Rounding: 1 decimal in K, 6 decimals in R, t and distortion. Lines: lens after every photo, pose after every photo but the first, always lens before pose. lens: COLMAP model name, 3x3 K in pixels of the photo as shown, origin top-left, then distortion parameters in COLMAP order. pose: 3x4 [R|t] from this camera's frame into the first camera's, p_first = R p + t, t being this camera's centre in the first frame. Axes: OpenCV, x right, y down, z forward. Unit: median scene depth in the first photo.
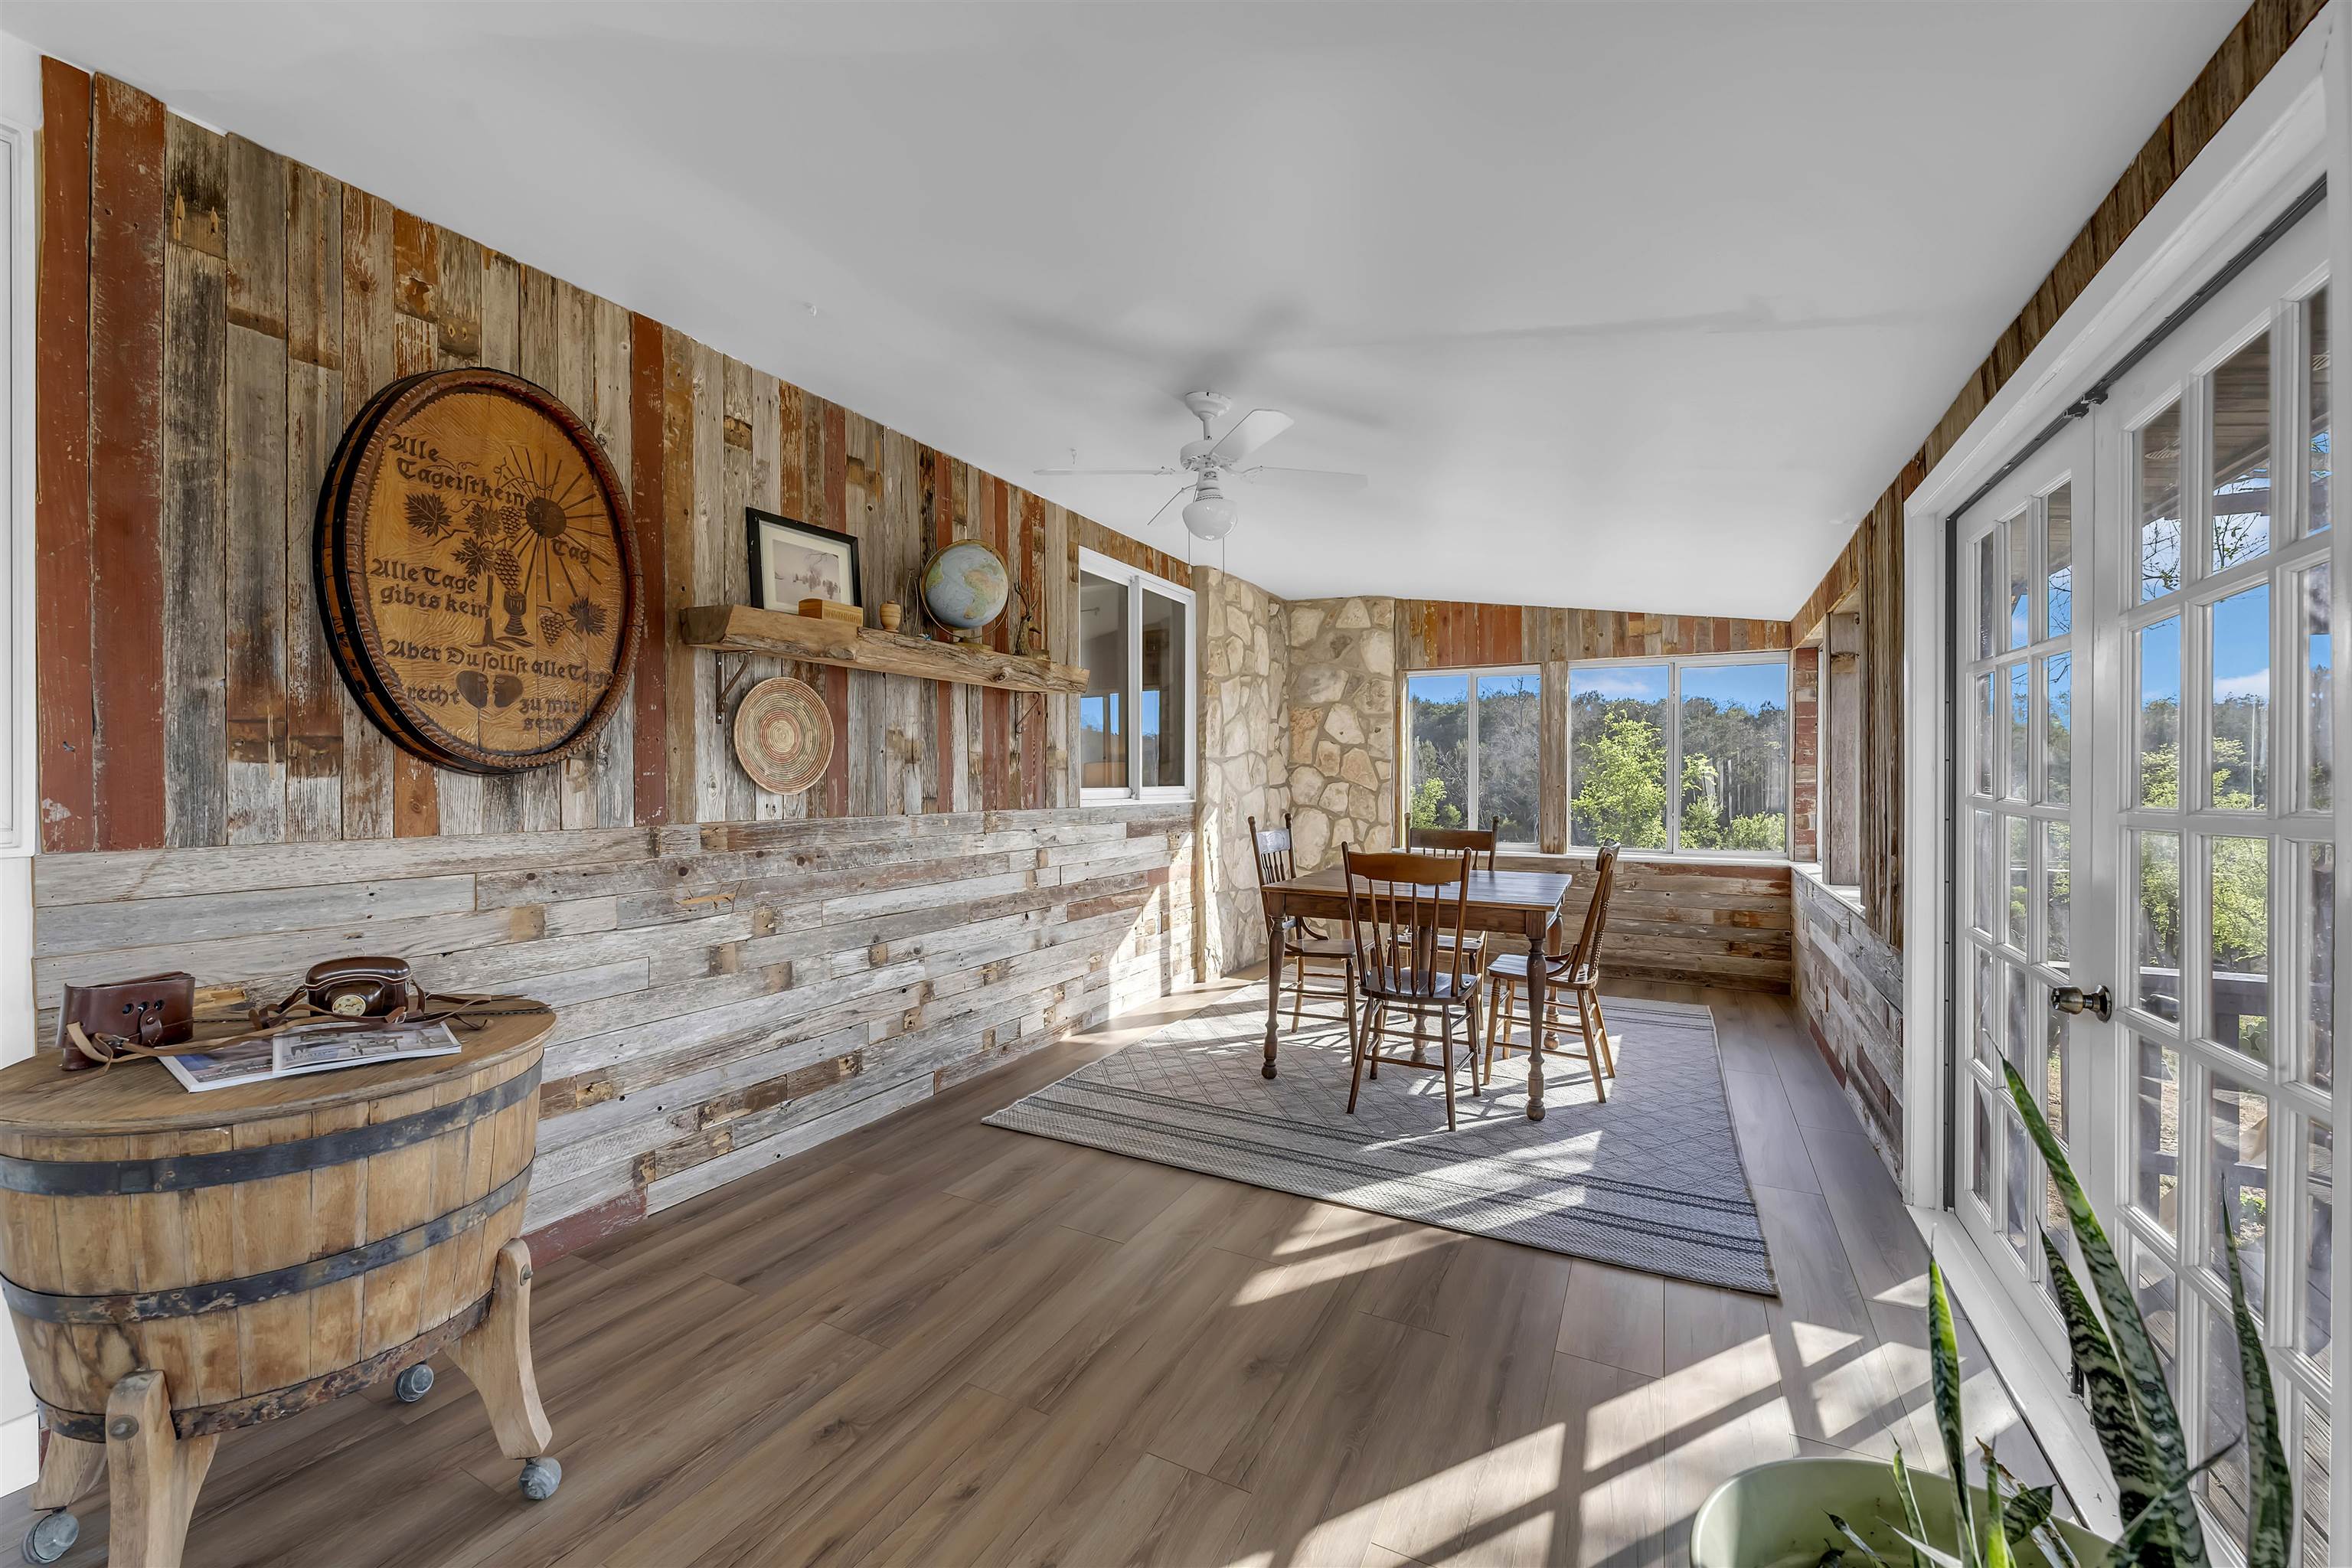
lens RADIAL K [[944.1, 0, 1172.1], [0, 944.1, 776.5], [0, 0, 1]] dist [-0.007325, 0.000251]
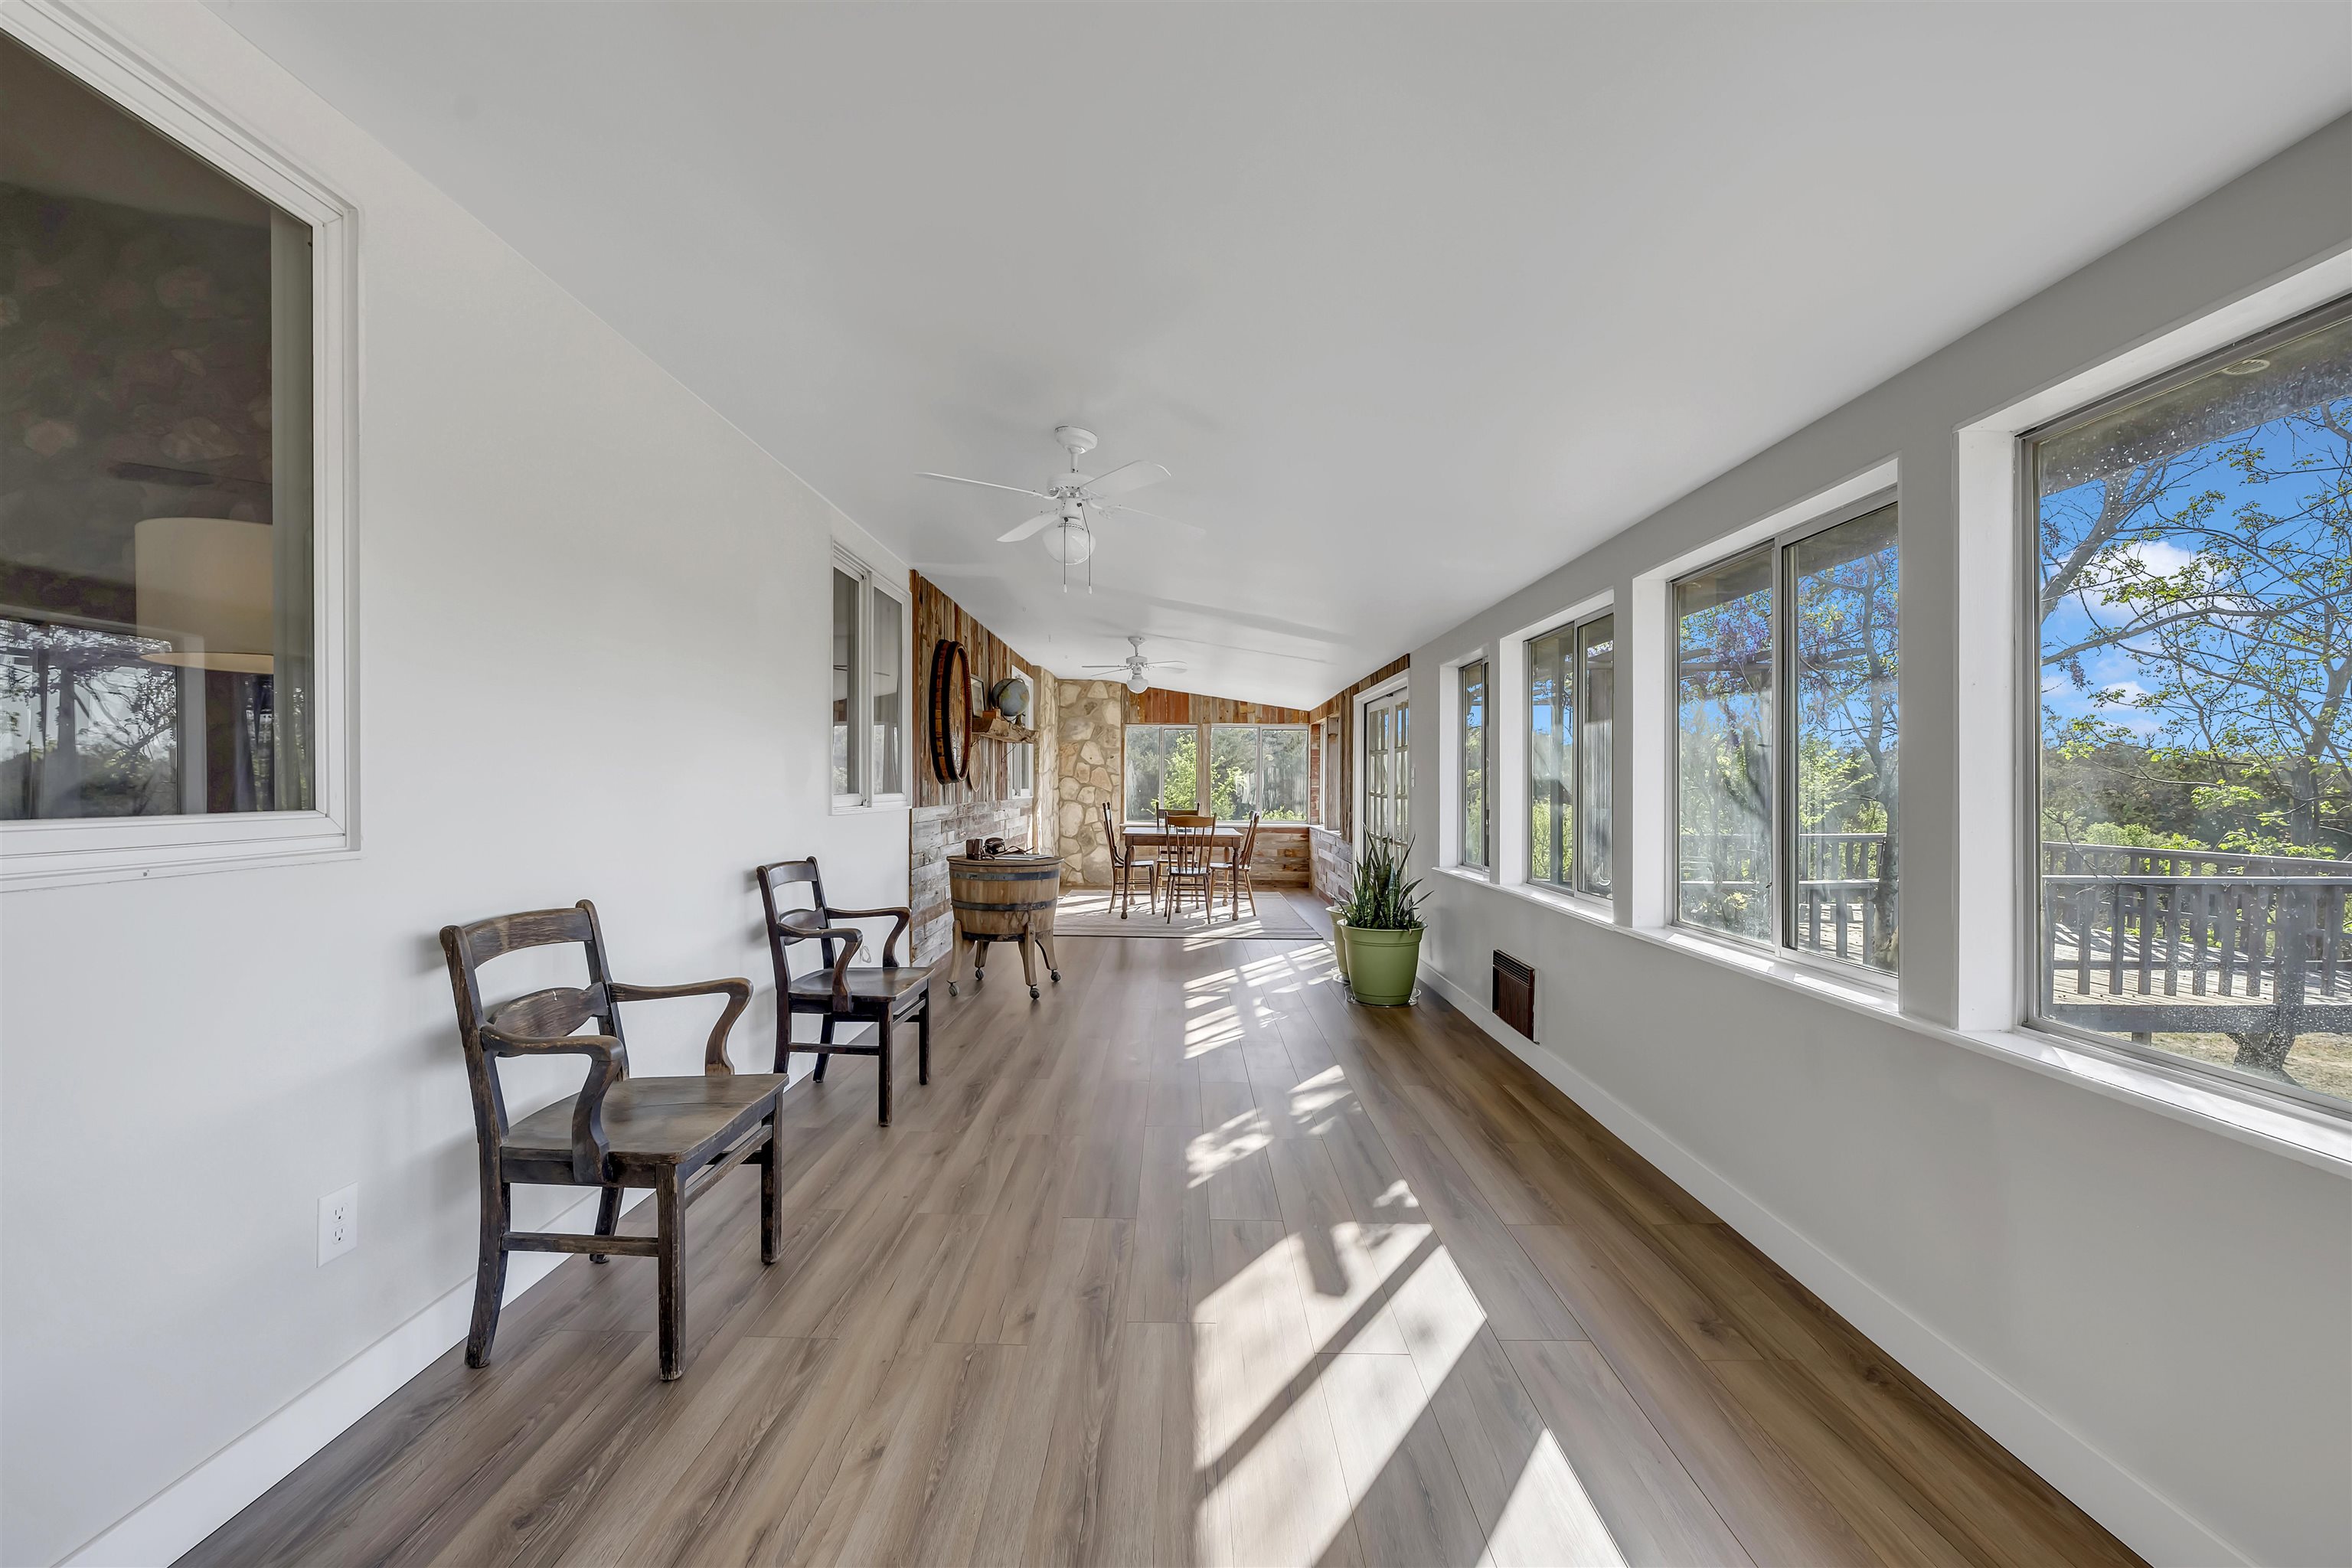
lens RADIAL K [[944.1, 0, 1174.6], [0, 944.1, 787.6], [0, 0, 1]] dist [-0.007325, 0.000251]
pose [[0.889221, 0.001425, 0.457476, -0.545440], [-0.006294, 0.999939, 0.009118, -0.010334], [-0.457435, -0.010988, 0.889175, -0.701073]]
